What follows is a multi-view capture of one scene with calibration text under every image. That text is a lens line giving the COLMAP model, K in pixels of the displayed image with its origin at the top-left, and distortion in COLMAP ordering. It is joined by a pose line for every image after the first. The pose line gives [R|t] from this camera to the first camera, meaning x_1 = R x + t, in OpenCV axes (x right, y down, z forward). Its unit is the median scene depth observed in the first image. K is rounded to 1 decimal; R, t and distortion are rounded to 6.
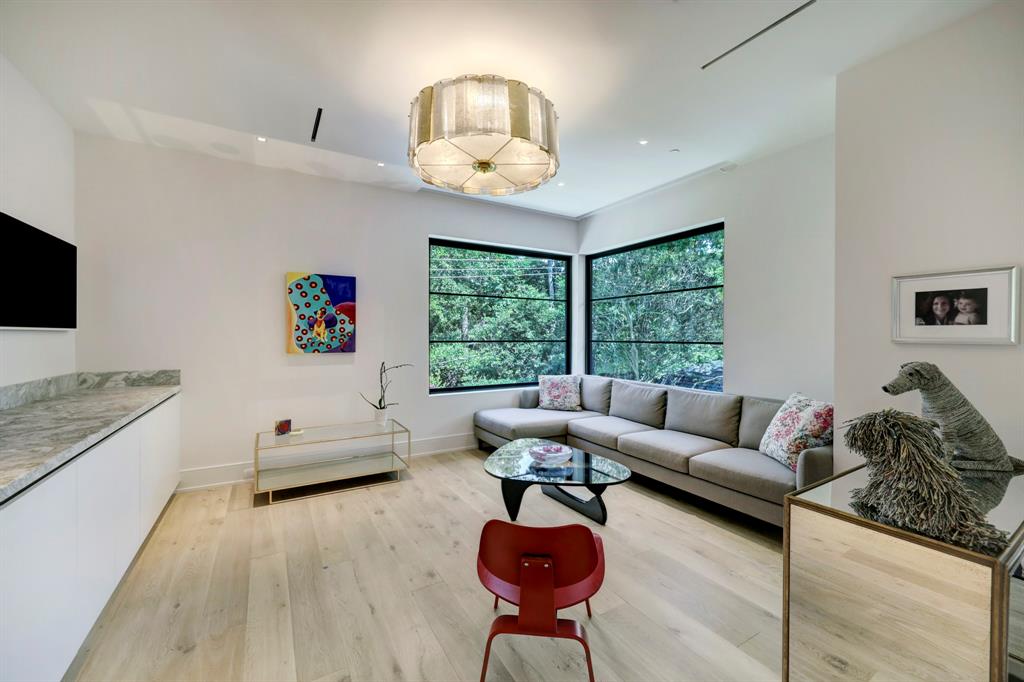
lens RADIAL K [[416.3, 0, 506.9], [0, 416.3, 338.1], [0, 0, 1]] dist [-0.002853, 0.000008]
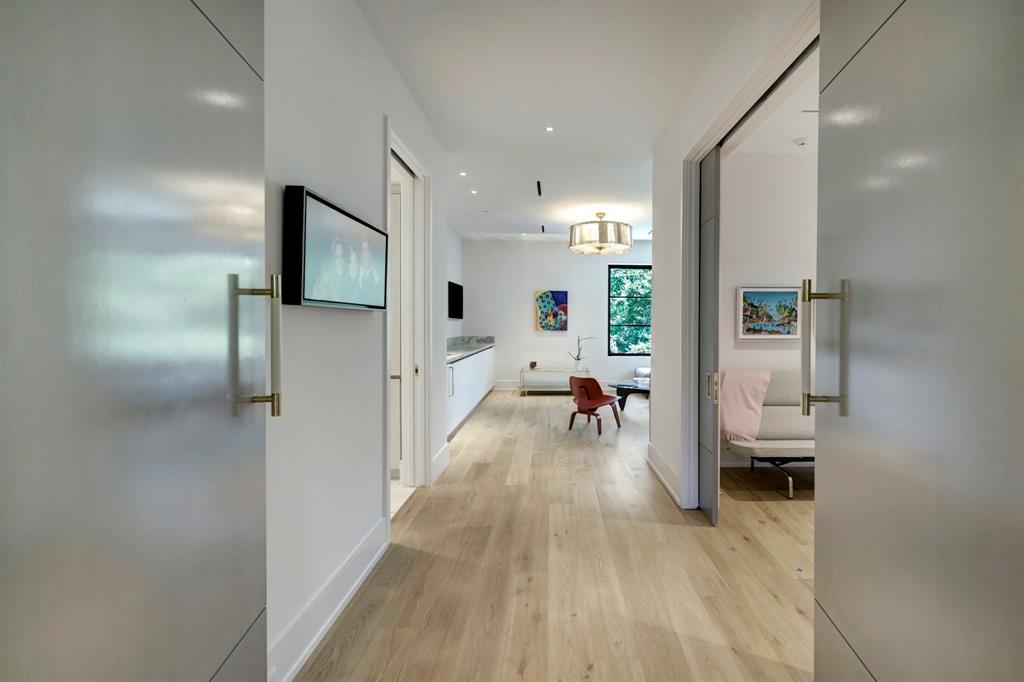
lens RADIAL K [[416.3, 0, 514.5], [0, 416.3, 331.7], [0, 0, 1]] dist [-0.002853, 0.000008]
pose [[0.820573, 0.012967, -0.571394, 0.553015], [-0.006876, 0.999894, 0.012816, 0.017395], [0.571500, -0.006587, 0.820576, -0.737341]]
